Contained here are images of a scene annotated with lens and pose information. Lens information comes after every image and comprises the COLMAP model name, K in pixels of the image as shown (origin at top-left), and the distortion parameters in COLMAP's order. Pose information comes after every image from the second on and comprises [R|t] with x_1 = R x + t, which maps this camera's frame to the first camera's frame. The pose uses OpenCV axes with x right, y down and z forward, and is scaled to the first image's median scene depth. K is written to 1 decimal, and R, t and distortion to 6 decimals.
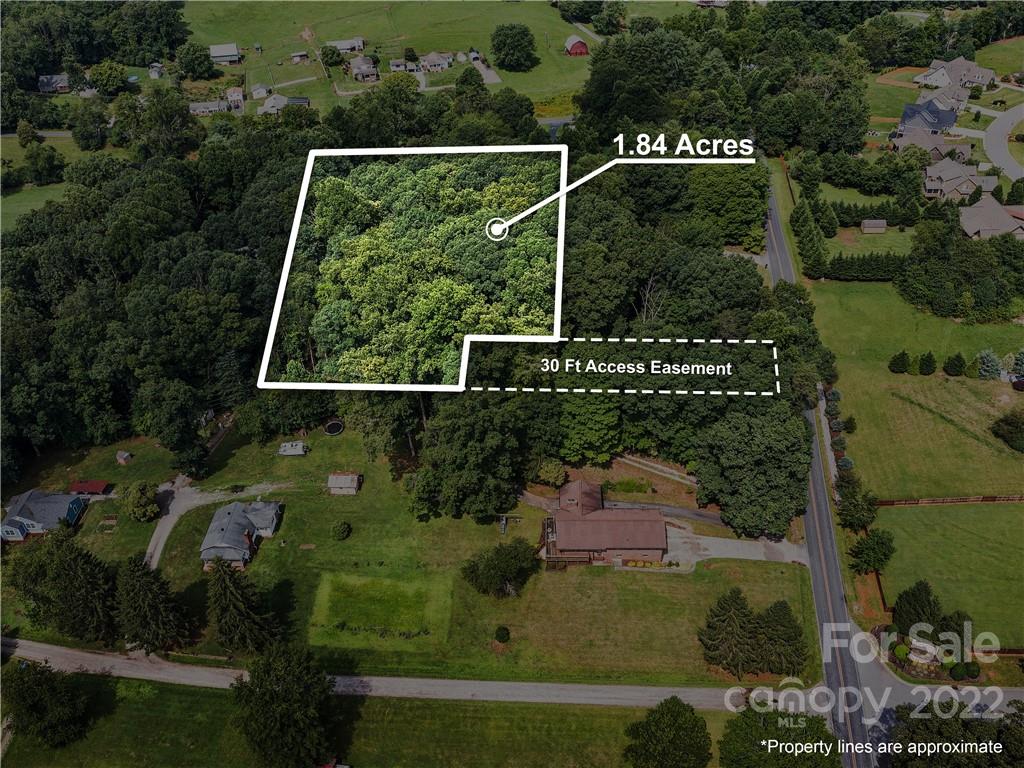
lens RADIAL K [[911.3, 0, 510.7], [0, 911.3, 382.3], [0, 0, 1]] dist [-0.015515, 0.006160]
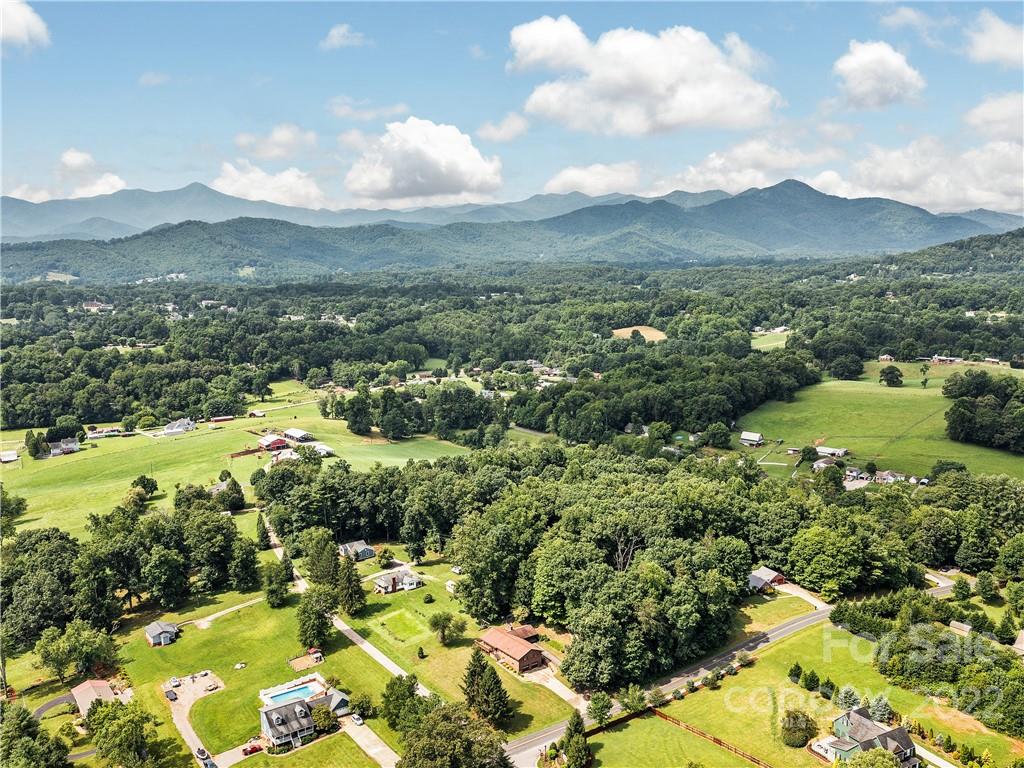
lens RADIAL K [[911.3, 0, 507.4], [0, 911.3, 390.3], [0, 0, 1]] dist [-0.015515, 0.006160]
pose [[0.625092, 0.152730, -0.765463, 1.160215], [-0.476241, 0.851609, -0.218989, 0.118258], [0.618430, 0.501433, 0.605070, -0.214070]]
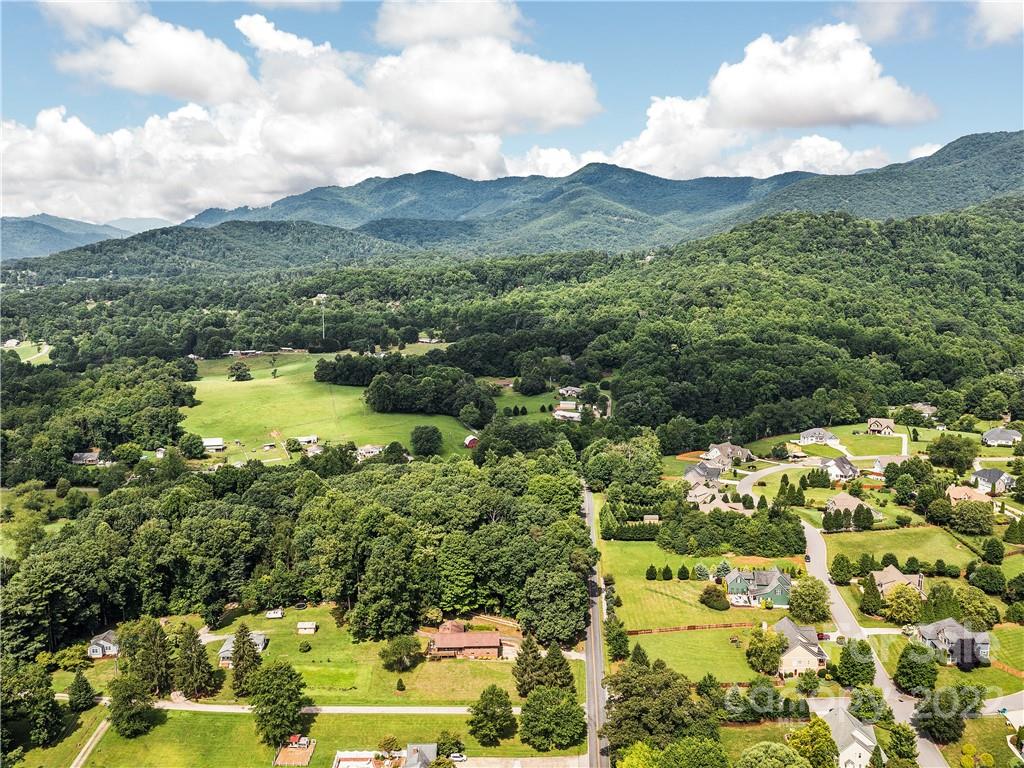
lens RADIAL K [[911.3, 0, 506.6], [0, 911.3, 379.2], [0, 0, 1]] dist [-0.015515, 0.006160]
pose [[0.996963, 0.017759, 0.075830, 0.039709], [0.020079, 0.882130, -0.470577, 0.471803], [-0.075249, 0.470670, 0.879094, -0.637571]]
